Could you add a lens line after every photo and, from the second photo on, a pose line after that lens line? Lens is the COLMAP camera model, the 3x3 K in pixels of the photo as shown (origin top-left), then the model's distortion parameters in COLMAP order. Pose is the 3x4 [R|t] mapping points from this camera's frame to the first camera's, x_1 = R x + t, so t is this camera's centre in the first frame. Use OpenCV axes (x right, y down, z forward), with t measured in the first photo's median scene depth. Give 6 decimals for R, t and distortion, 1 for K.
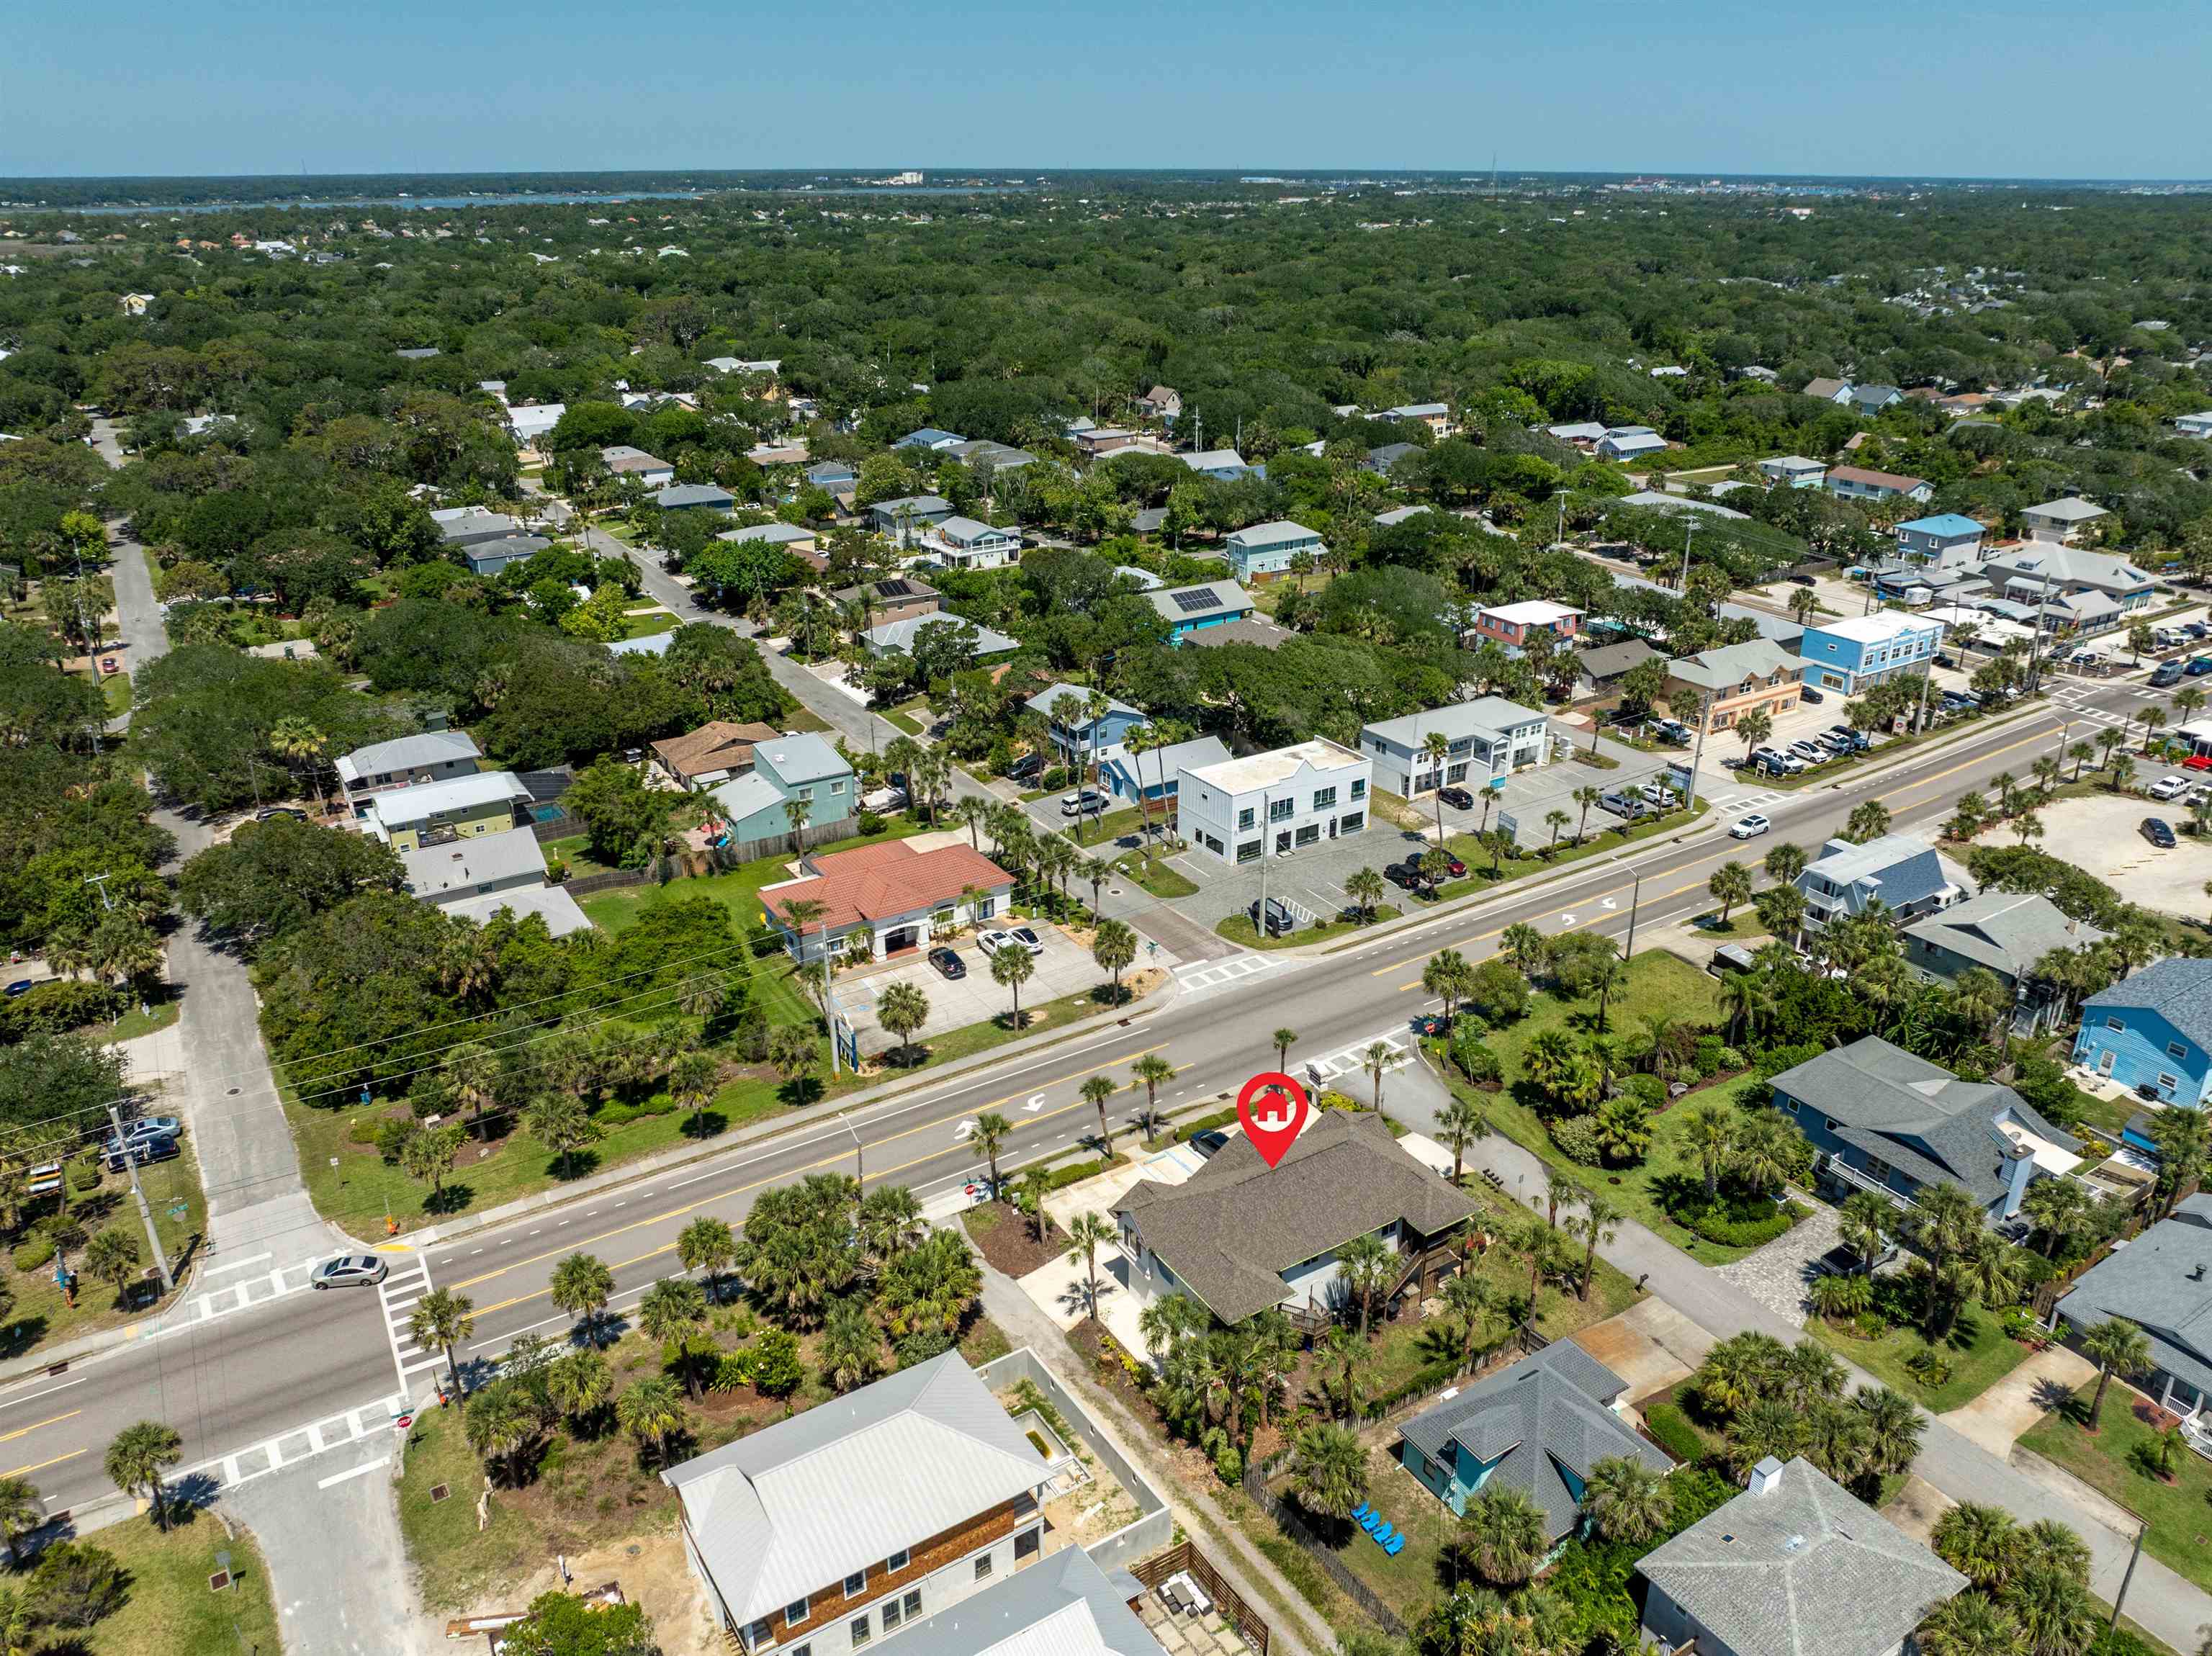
lens RADIAL K [[1553.3, 0, 1106.0], [0, 1553.3, 828.0], [0, 0, 1]] dist [-0.030103, -0.008247]
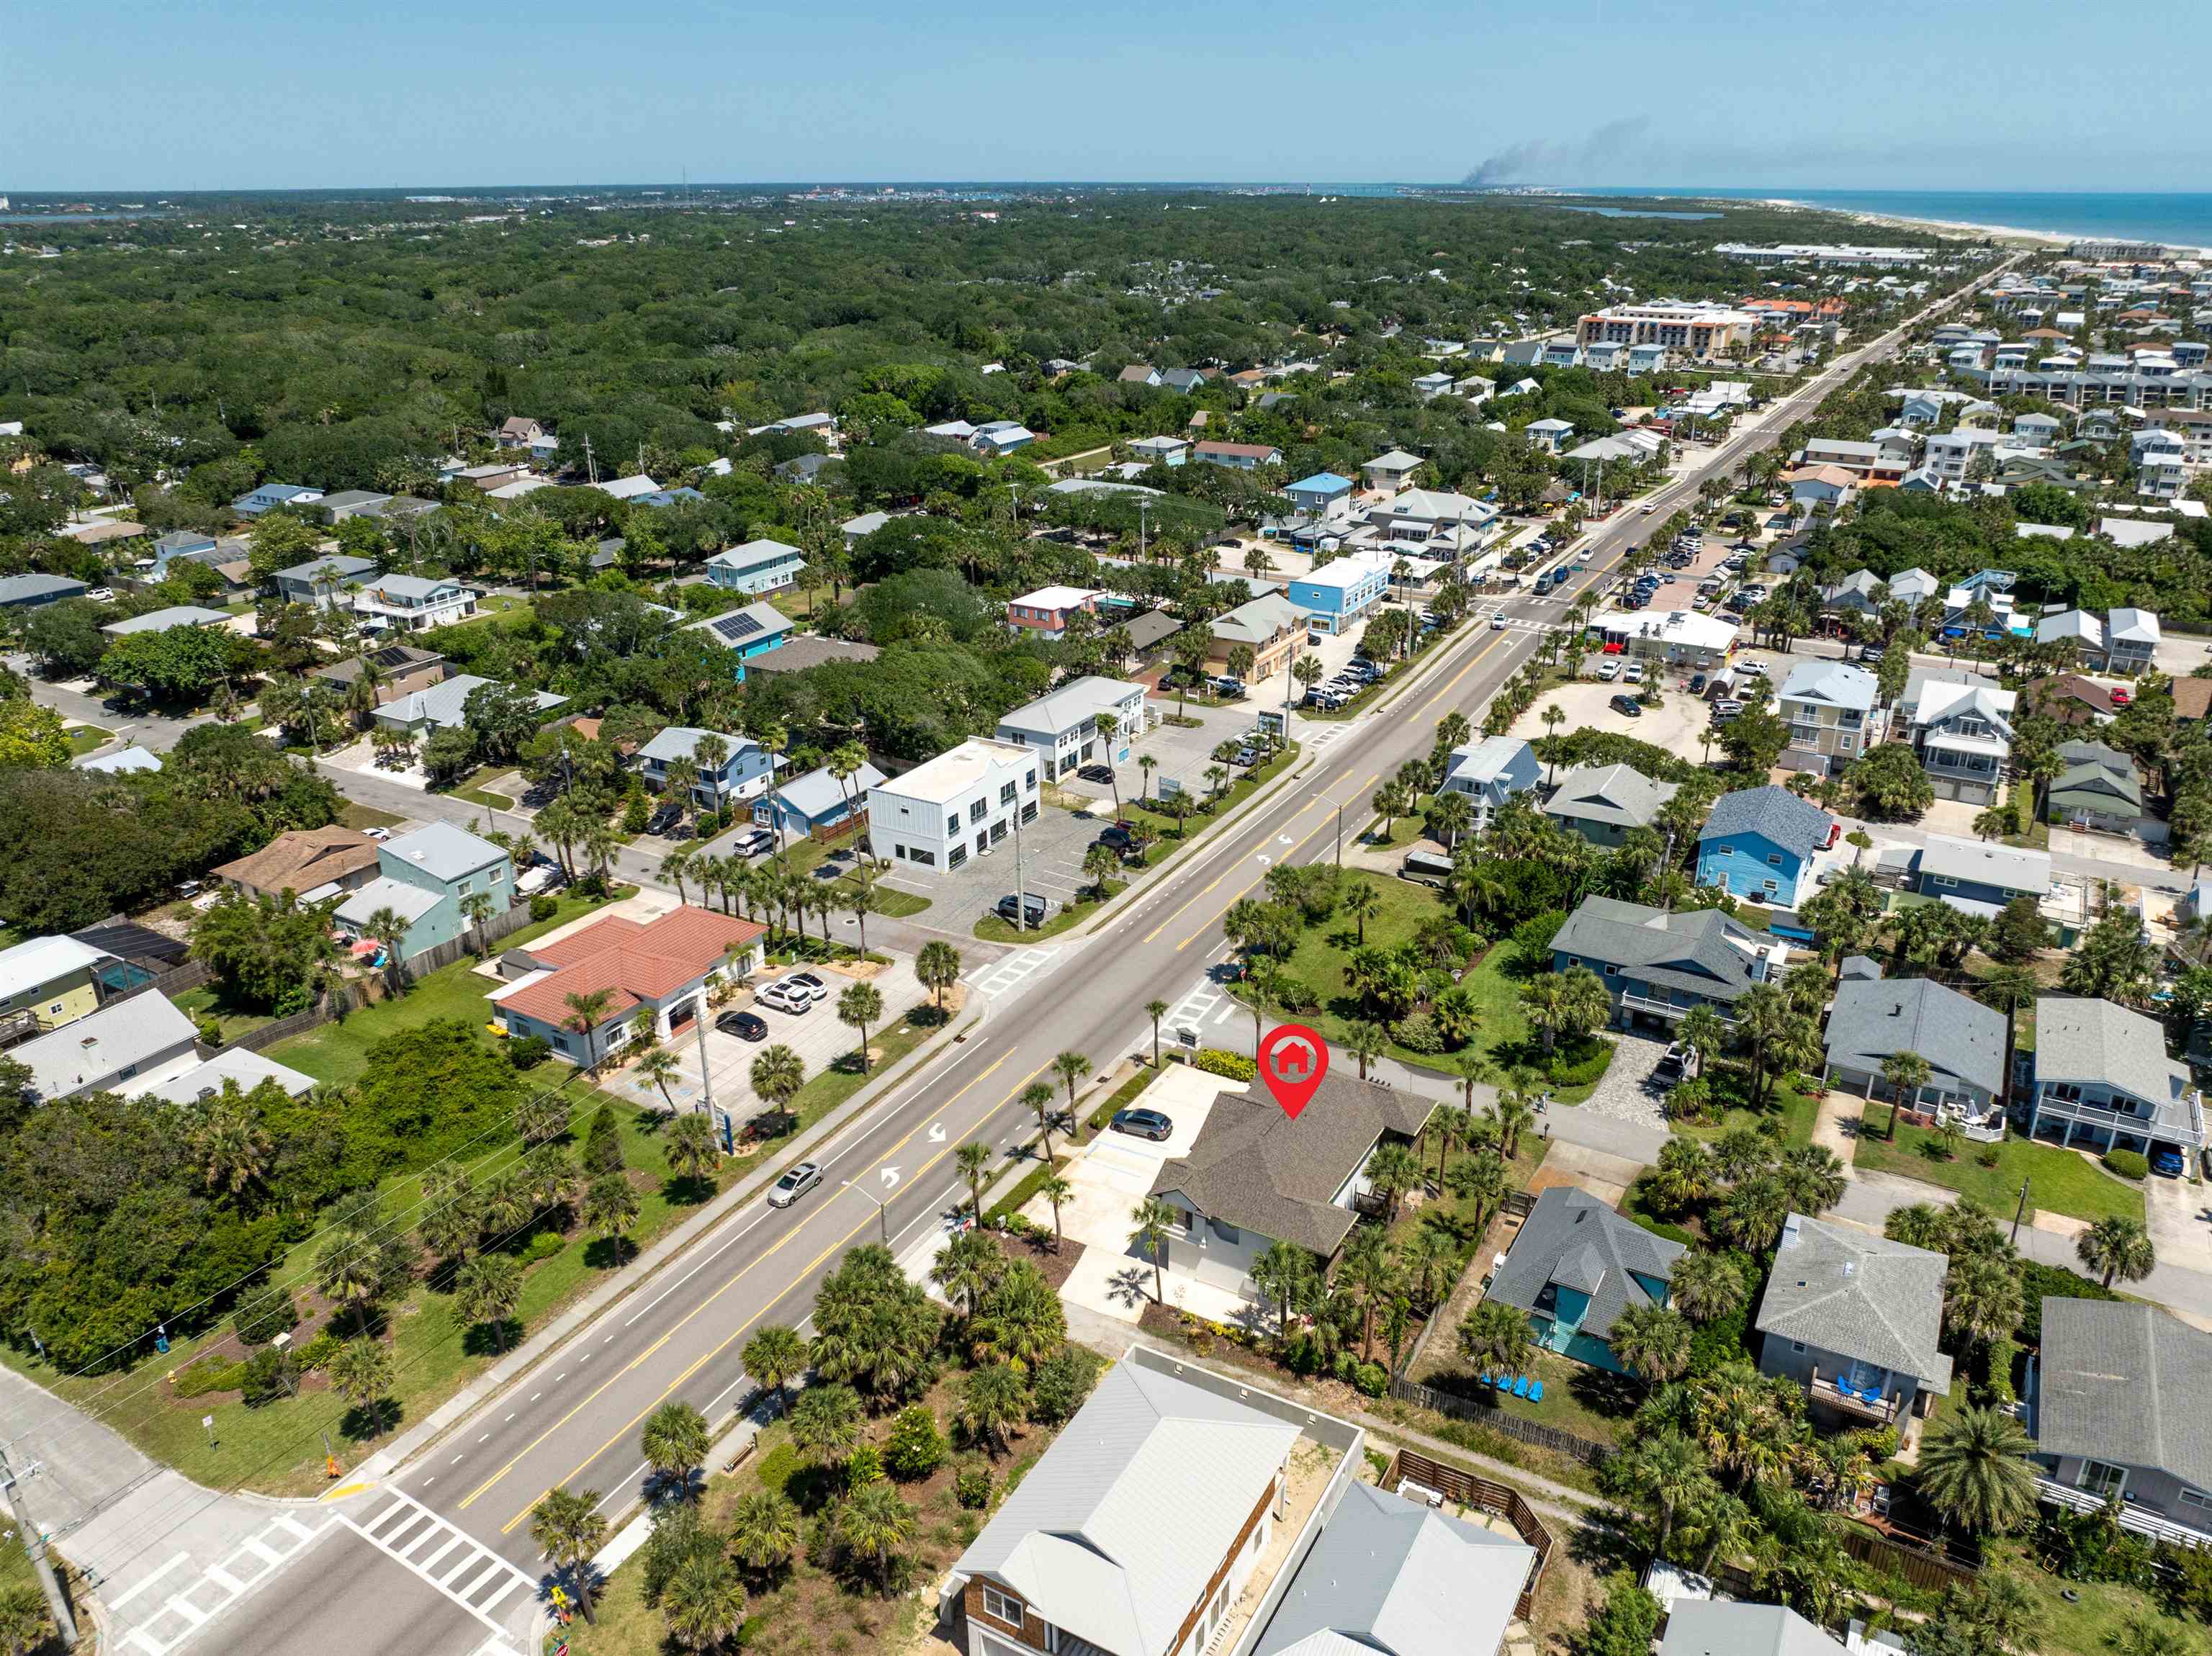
lens RADIAL K [[1553.3, 0, 1106.0], [0, 1553.3, 828.0], [0, 0, 1]] dist [-0.030103, -0.008247]
pose [[0.887297, -0.179729, 0.424736, -0.221502], [0.182675, 0.982580, 0.034166, -0.017898], [-0.423478, 0.047273, 0.904672, 0.037391]]
